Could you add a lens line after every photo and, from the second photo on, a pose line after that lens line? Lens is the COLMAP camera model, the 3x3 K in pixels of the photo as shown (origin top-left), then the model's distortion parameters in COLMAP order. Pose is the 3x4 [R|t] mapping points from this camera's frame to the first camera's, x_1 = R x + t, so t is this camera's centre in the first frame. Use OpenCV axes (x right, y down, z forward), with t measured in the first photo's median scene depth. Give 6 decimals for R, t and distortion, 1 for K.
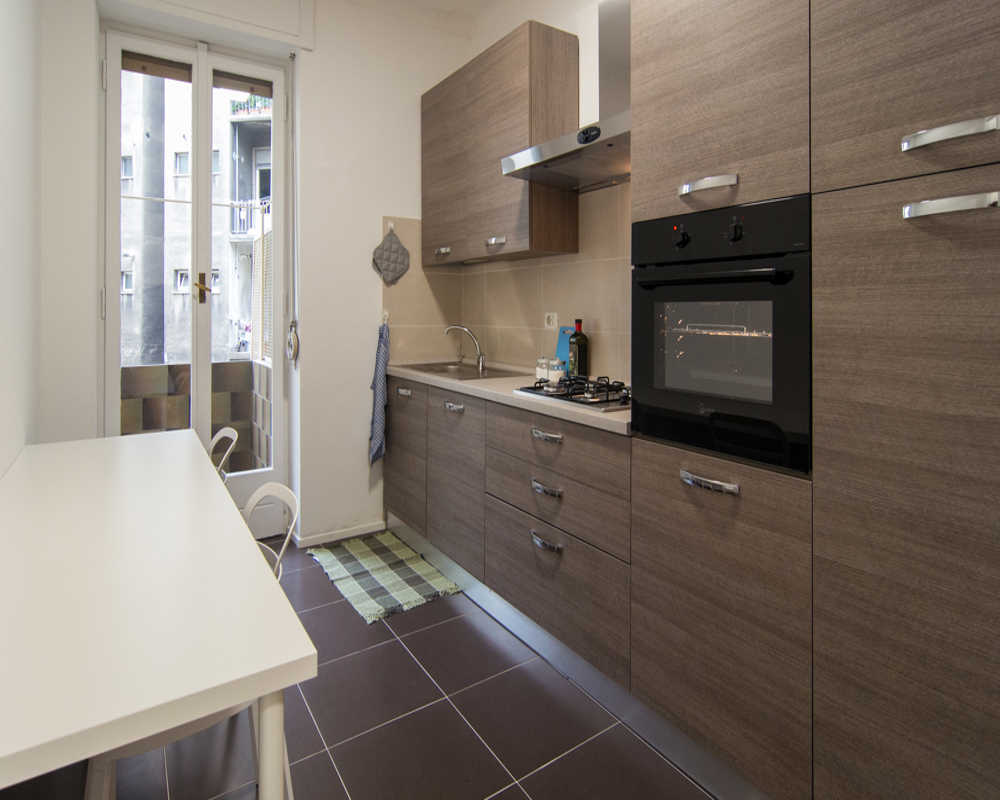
lens RADIAL K [[563.9, 0, 499.8], [0, 563.9, 305.3], [0, 0, 1]] dist [0.000093, -0.000042]
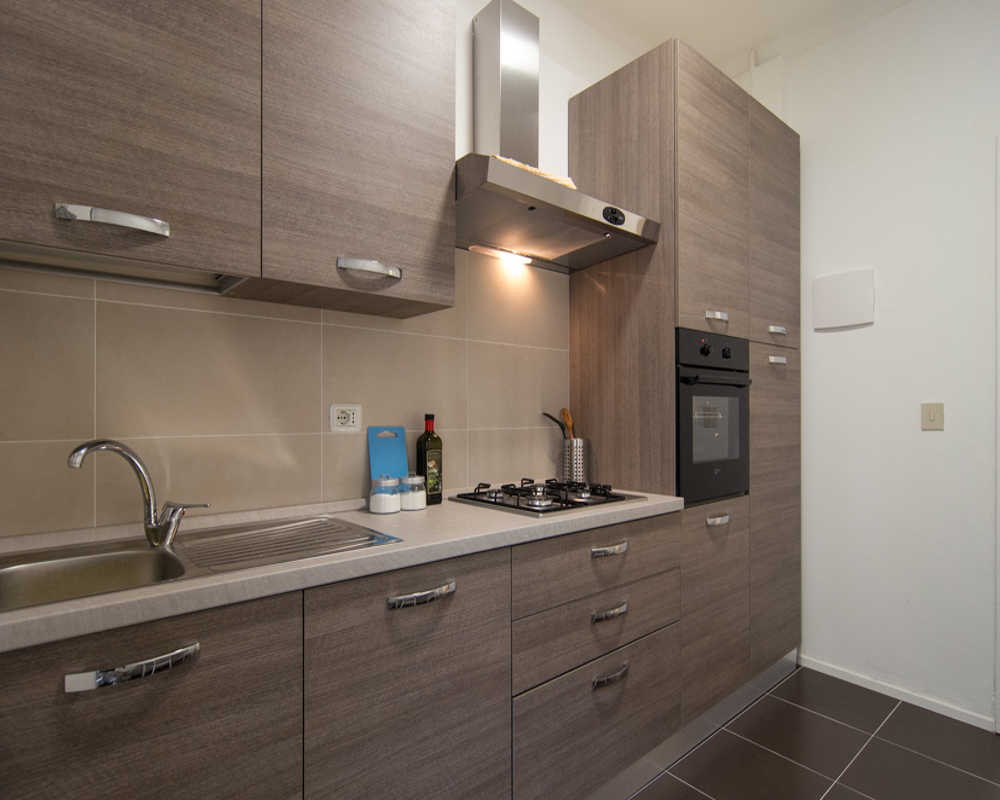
lens RADIAL K [[540.5, 0, 500.3], [0, 540.5, 413.6], [0, 0, 1]] dist [-0.001168, 0.000710]
pose [[-0.116873, 0.001108, 0.993146, -0.580969], [-0.002925, 0.999995, -0.001460, 0.025656], [-0.993143, -0.003075, -0.116870, 1.045427]]
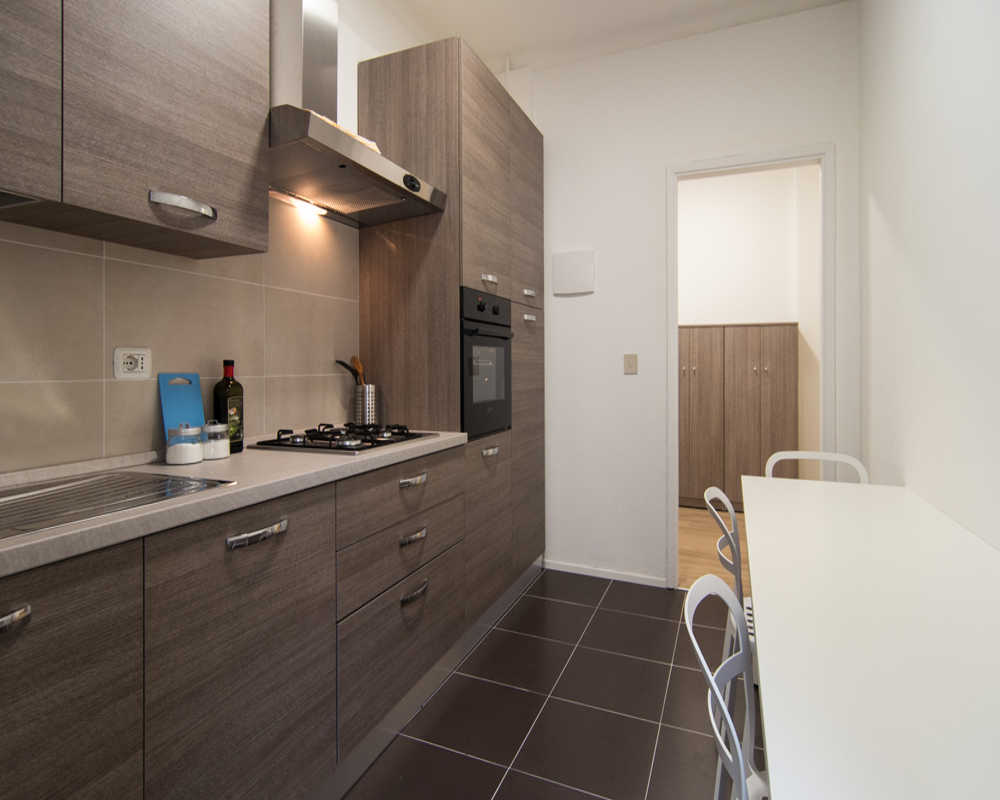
lens RADIAL K [[544.3, 0, 497.8], [0, 544.3, 365.1], [0, 0, 1]] dist [0.000177, 0.001372]
pose [[-0.549137, 0.005720, 0.835713, -0.630640], [0.001242, 0.999981, -0.006028, 0.036809], [-0.835731, -0.002273, -0.549134, 1.150356]]
